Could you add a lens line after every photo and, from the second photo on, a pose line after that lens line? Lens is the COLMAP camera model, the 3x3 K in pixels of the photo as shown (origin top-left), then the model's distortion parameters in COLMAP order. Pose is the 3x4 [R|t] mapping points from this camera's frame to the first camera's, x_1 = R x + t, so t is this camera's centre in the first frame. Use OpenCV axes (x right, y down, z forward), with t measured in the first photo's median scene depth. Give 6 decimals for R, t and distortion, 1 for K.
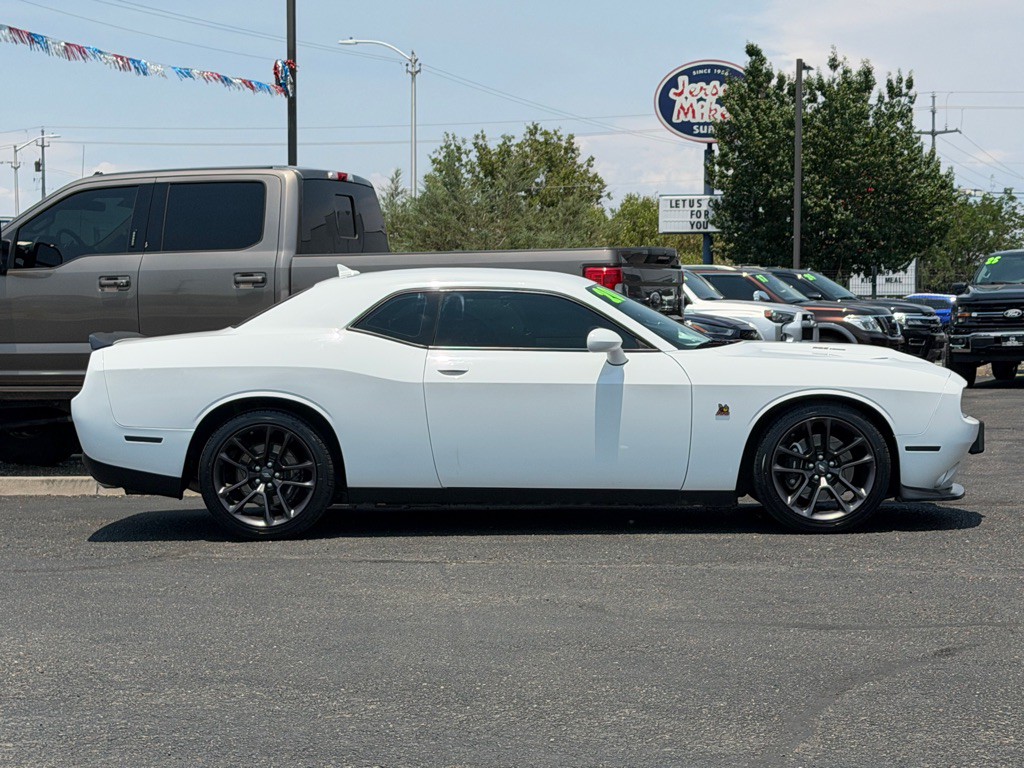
lens RADIAL K [[2290.6, 0, 514.4], [0, 2290.6, 387.9], [0, 0, 1]] dist [0.155574, 0.000000]
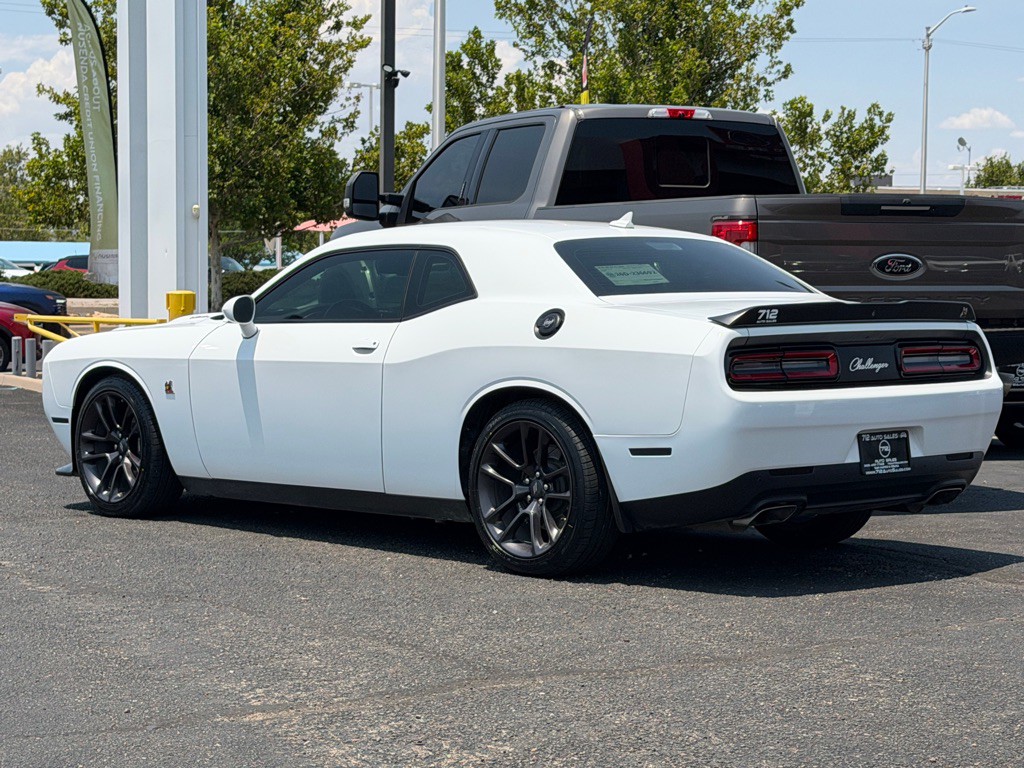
lens RADIAL K [[2290.6, 0, 513.2], [0, 2290.6, 382.6], [0, 0, 1]] dist [0.155574, 0.000000]
pose [[0.680617, 0.052168, -0.730780, 0.257811], [-0.040872, 0.998612, 0.033221, -0.009689], [0.731499, 0.007257, 0.681804, 0.192581]]
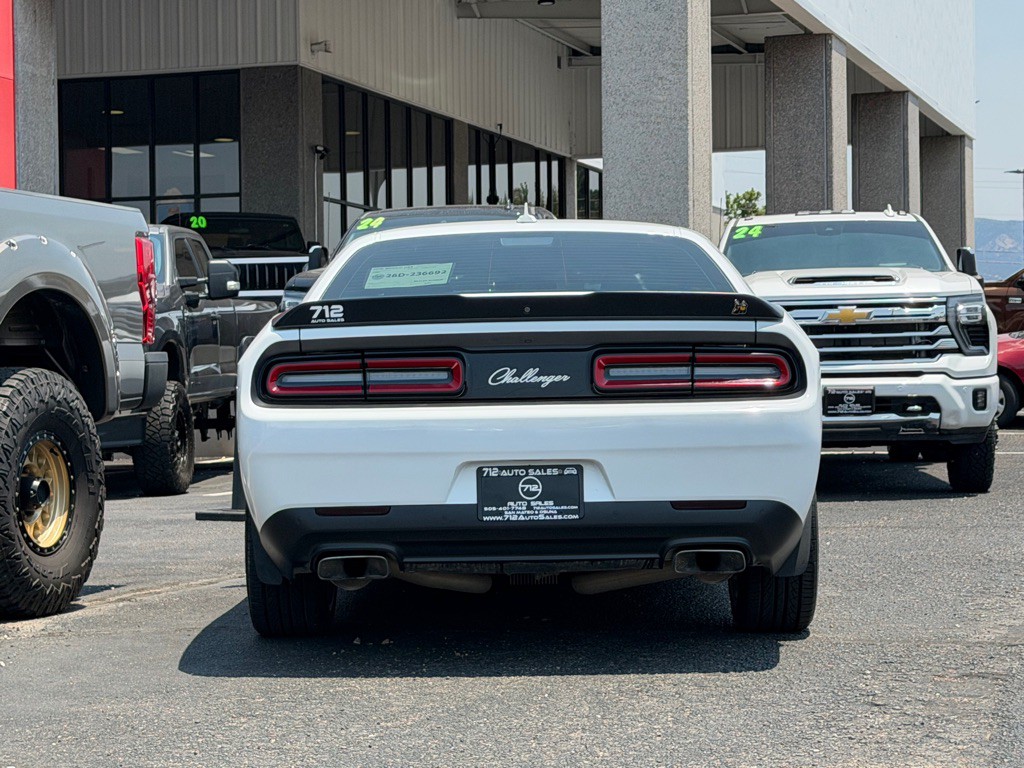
lens RADIAL K [[2290.6, 0, 514.6], [0, 2290.6, 387.0], [0, 0, 1]] dist [0.155574, 0.000000]
pose [[-0.000387, 0.014124, -0.999900, 0.293846], [-0.021088, 0.999678, 0.014129, -0.006358], [0.999778, 0.021091, -0.000089, 0.416201]]
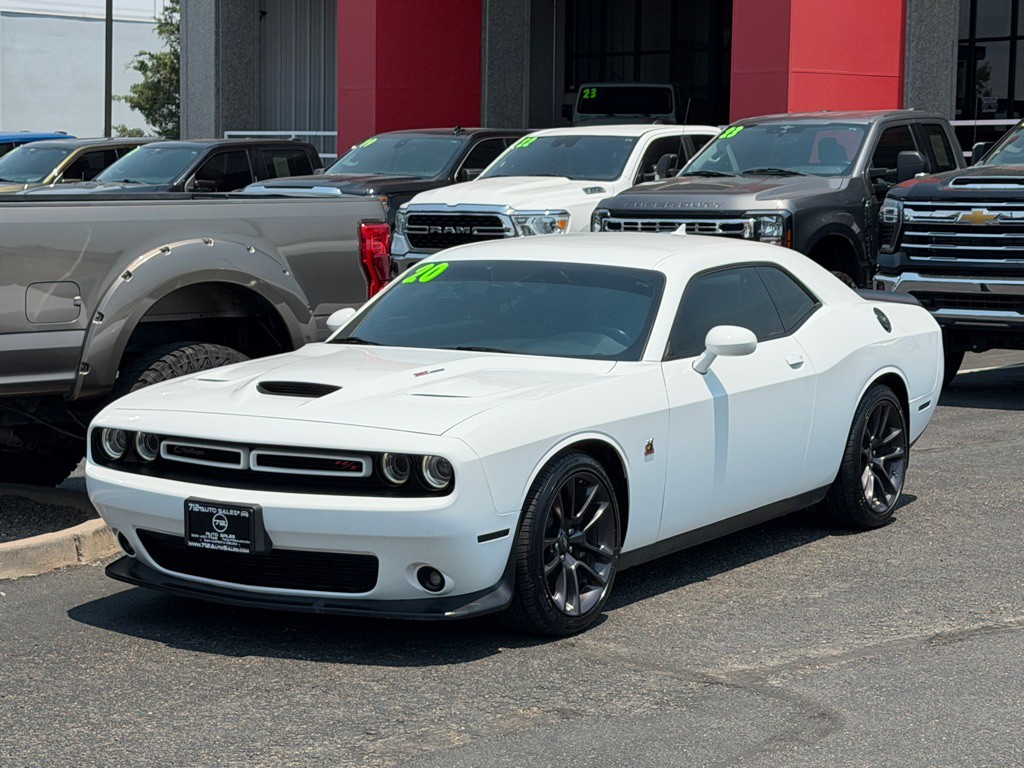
lens RADIAL K [[2290.6, 0, 508.1], [0, 2290.6, 384.6], [0, 0, 1]] dist [0.155574, 0.000000]
pose [[-0.536175, 0.093357, -0.838929, 0.283461], [-0.025793, 0.991589, 0.126830, -0.041786], [0.843713, 0.089642, -0.529257, 0.576836]]
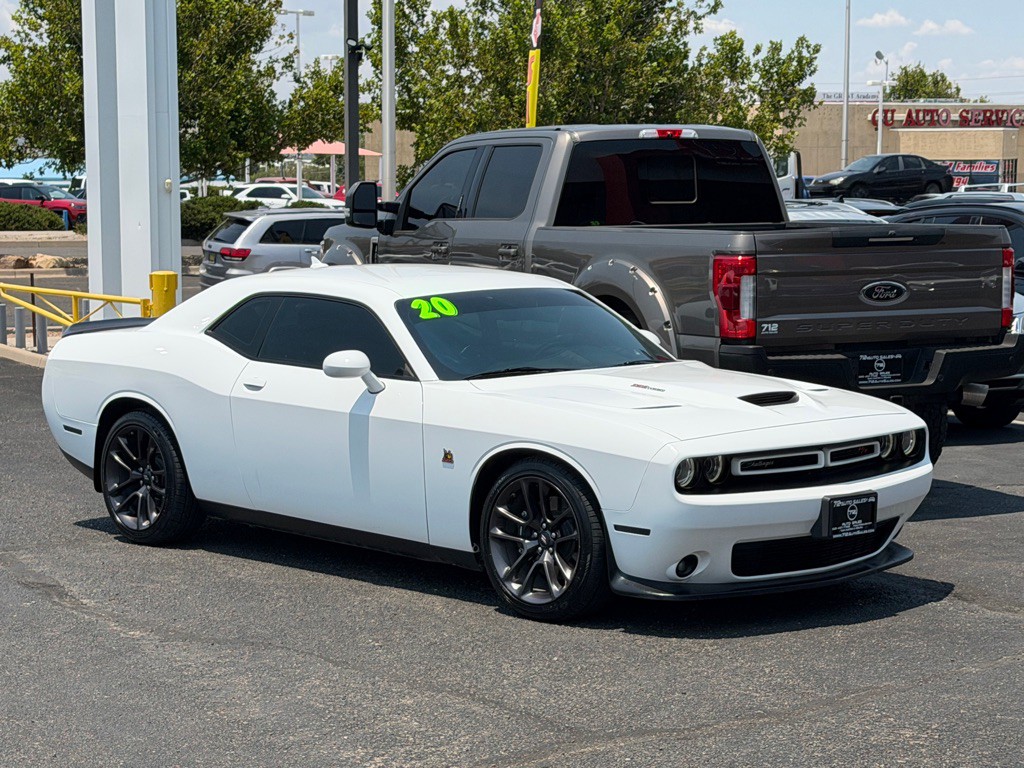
lens RADIAL K [[2290.6, 0, 503.0], [0, 2290.6, 386.1], [0, 0, 1]] dist [0.155574, 0.000000]
pose [[0.705214, 0.074020, -0.705120, 0.264232], [-0.029520, 0.996738, 0.075108, -0.030305], [0.708379, -0.032152, 0.705099, 0.161820]]
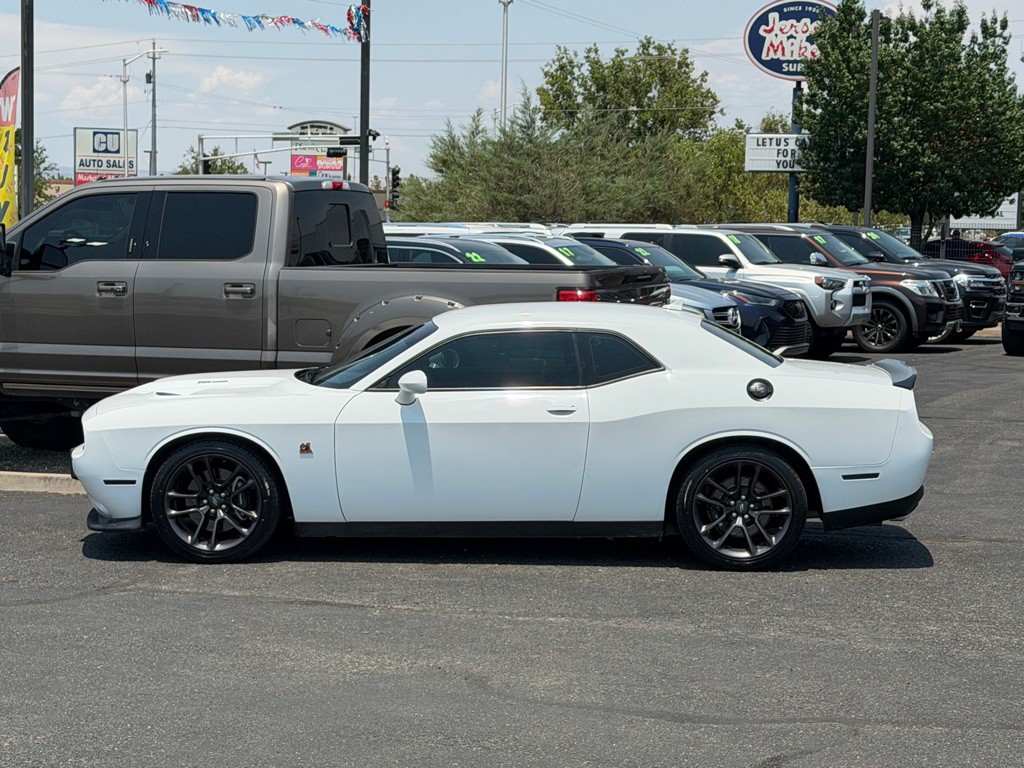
lens RADIAL K [[2290.6, 0, 492.8], [0, 2290.6, 388.1], [0, 0, 1]] dist [0.155574, 0.000000]
pose [[0.997926, 0.024865, -0.059368, 0.029123], [-0.022422, 0.998888, 0.041477, -0.023439], [0.060333, -0.040060, 0.997374, -0.010140]]
